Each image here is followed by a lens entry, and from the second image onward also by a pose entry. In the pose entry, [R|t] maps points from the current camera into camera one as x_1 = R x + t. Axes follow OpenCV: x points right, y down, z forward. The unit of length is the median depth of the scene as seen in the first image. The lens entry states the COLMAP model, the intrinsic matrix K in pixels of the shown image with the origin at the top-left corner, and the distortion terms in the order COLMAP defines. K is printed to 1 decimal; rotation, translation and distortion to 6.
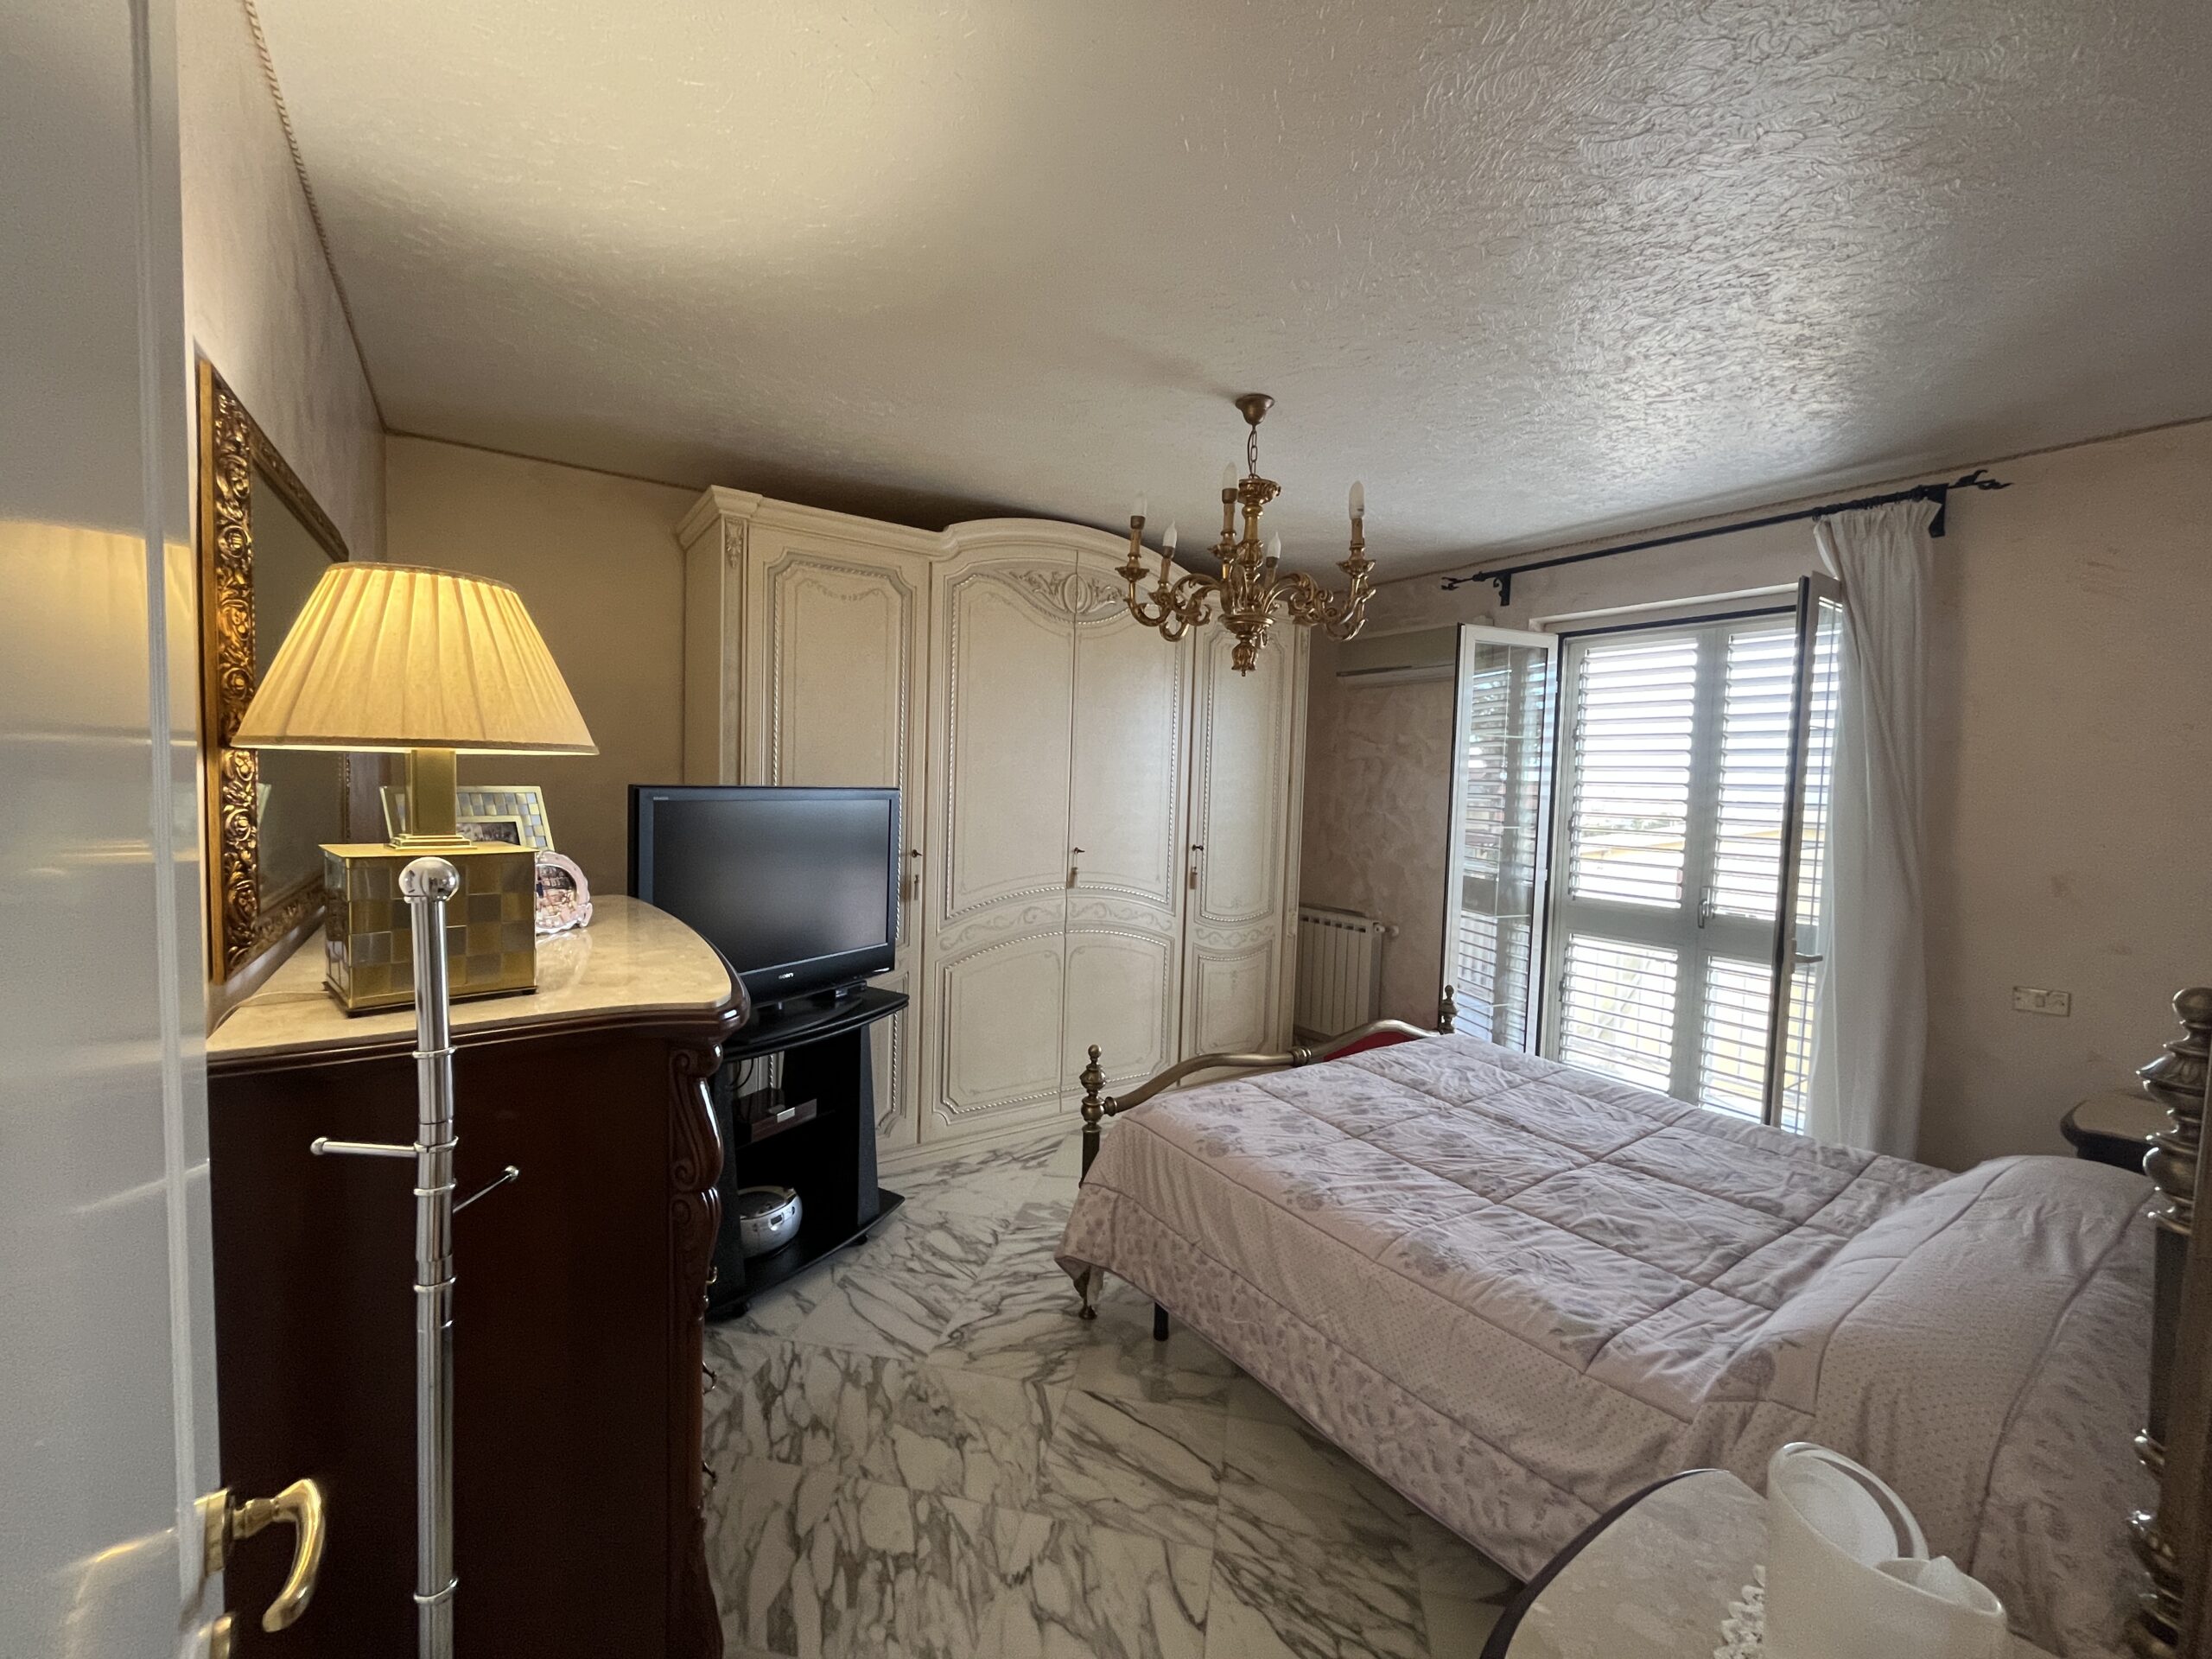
lens RADIAL K [[894.5, 0, 1114.3], [0, 894.5, 819.8], [0, 0, 1]] dist [-0.003055, 0.000091]
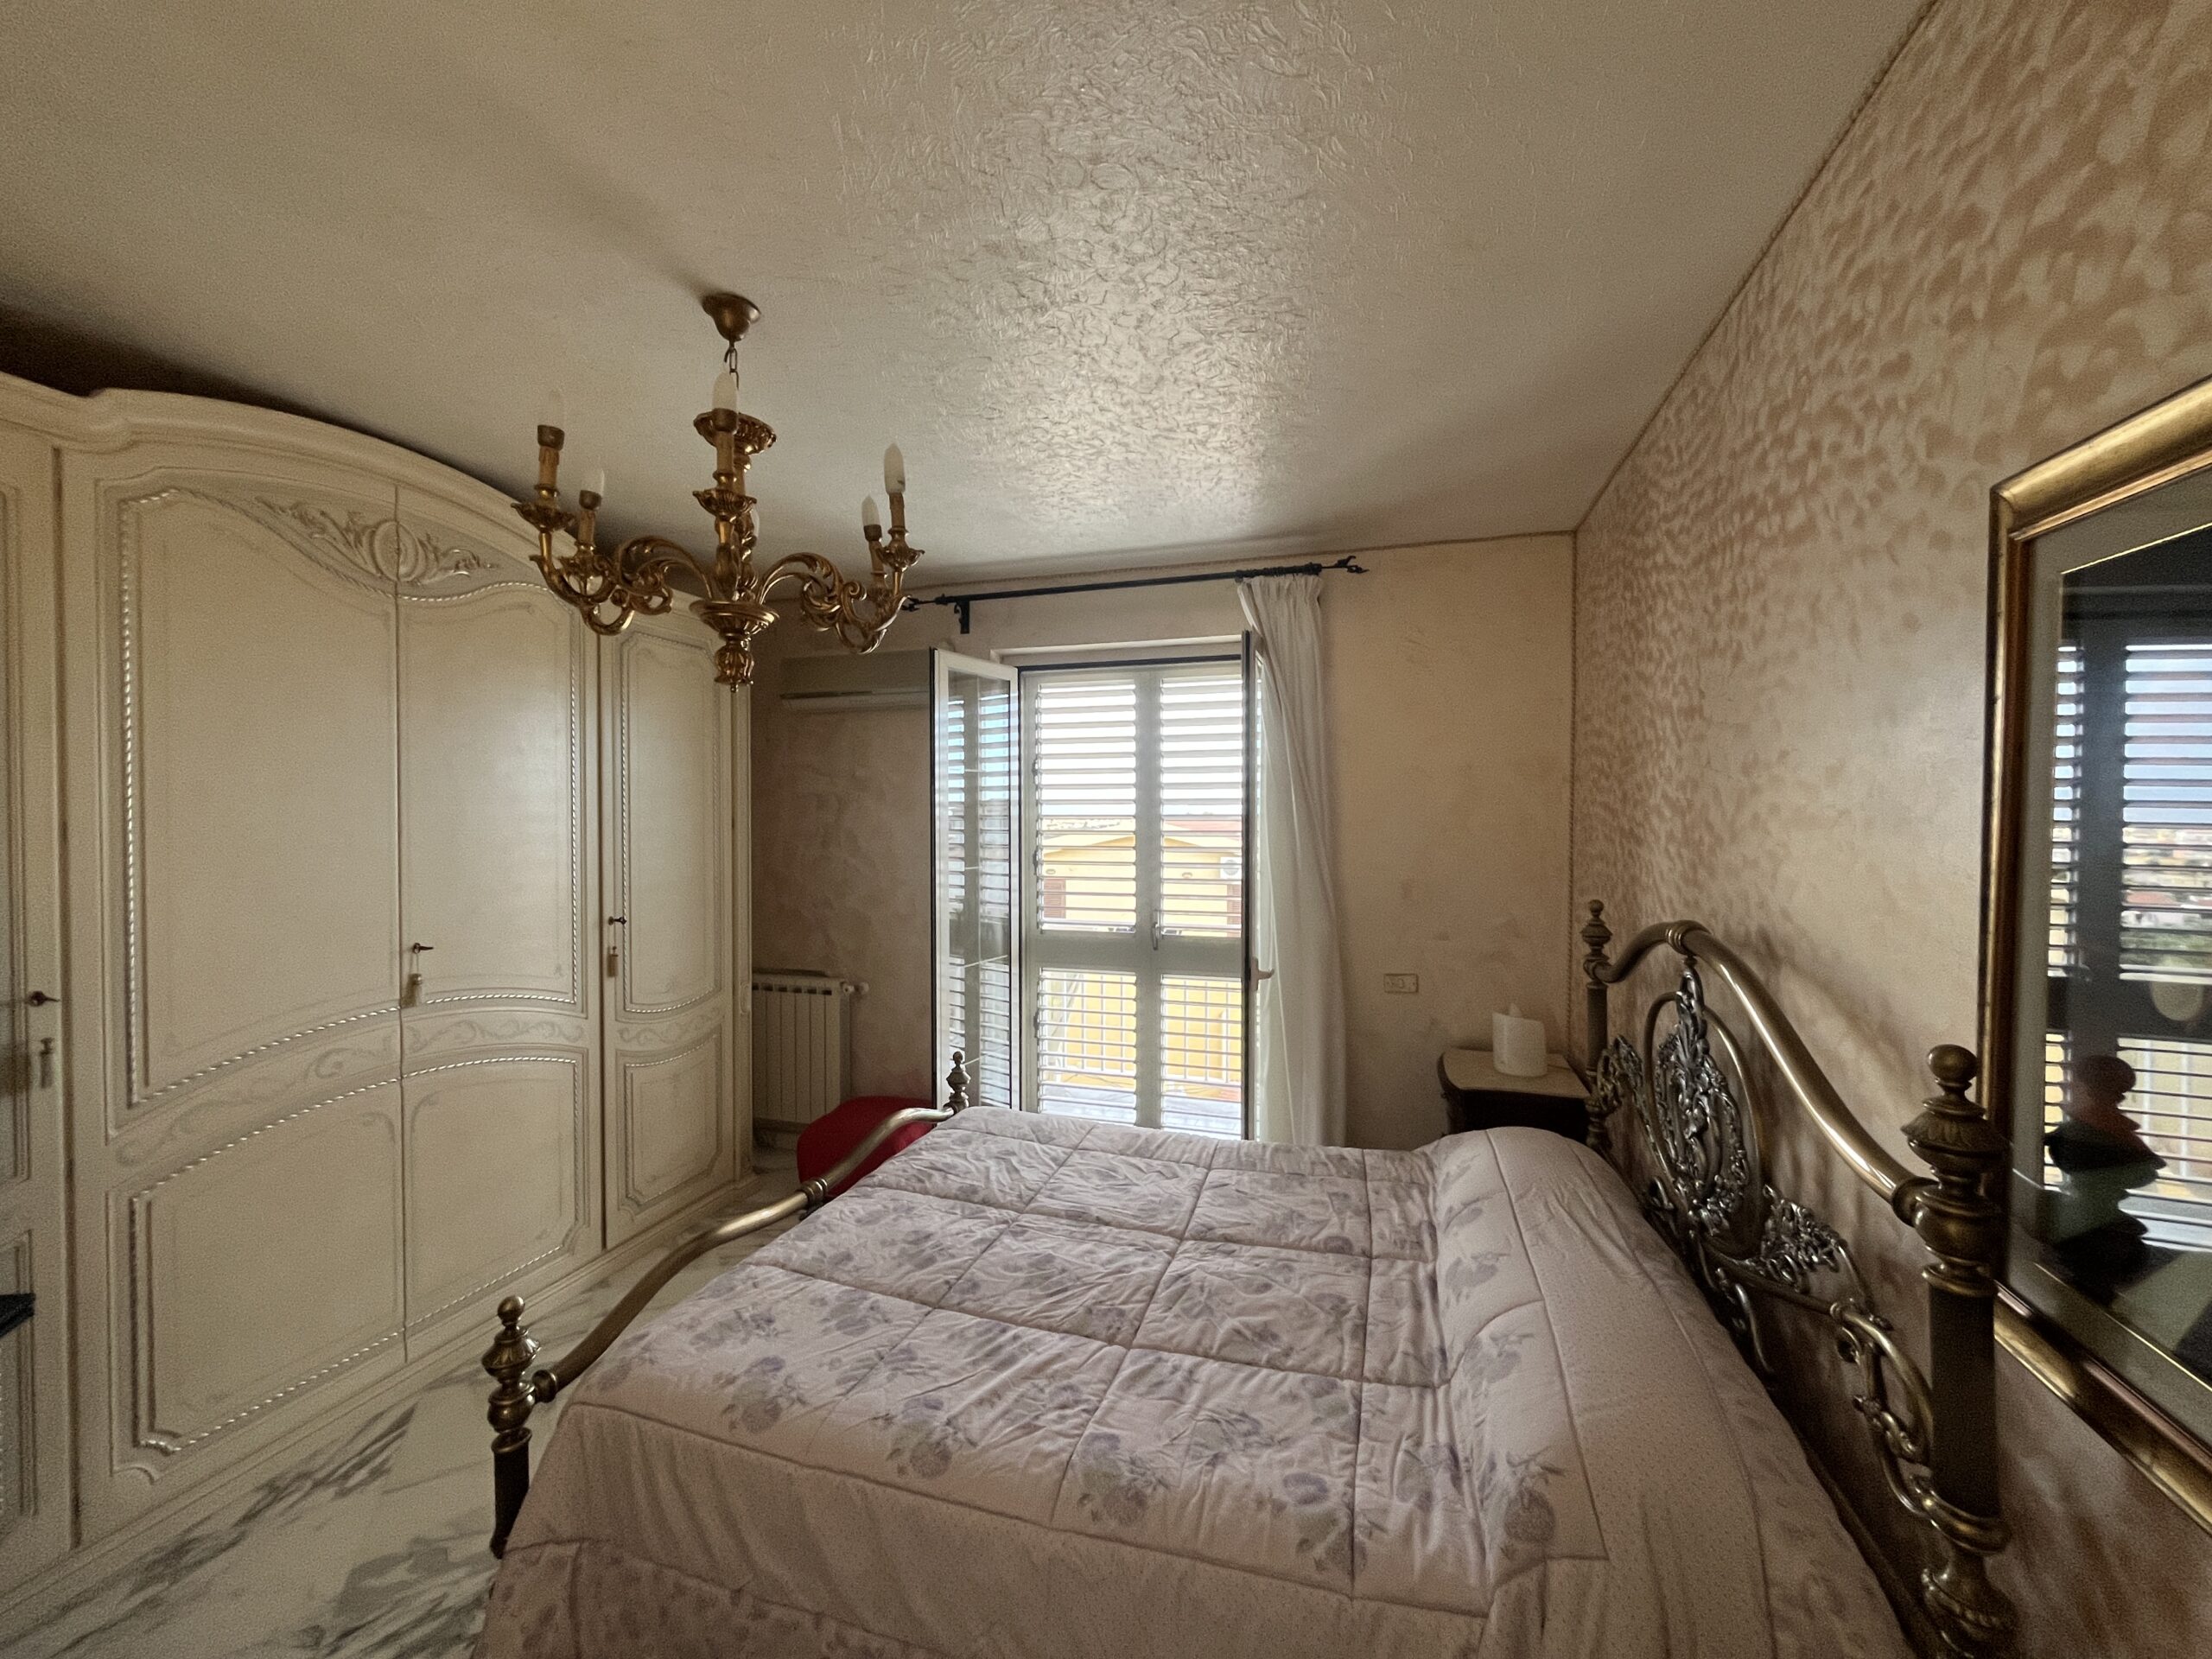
lens RADIAL K [[894.5, 0, 1110.0], [0, 894.5, 828.3], [0, 0, 1]] dist [-0.003055, 0.000091]
pose [[0.790597, -0.039114, 0.611087, -0.047047], [0.051057, 0.998693, -0.002132, -0.031936], [-0.610205, 0.032886, 0.791561, 0.227869]]
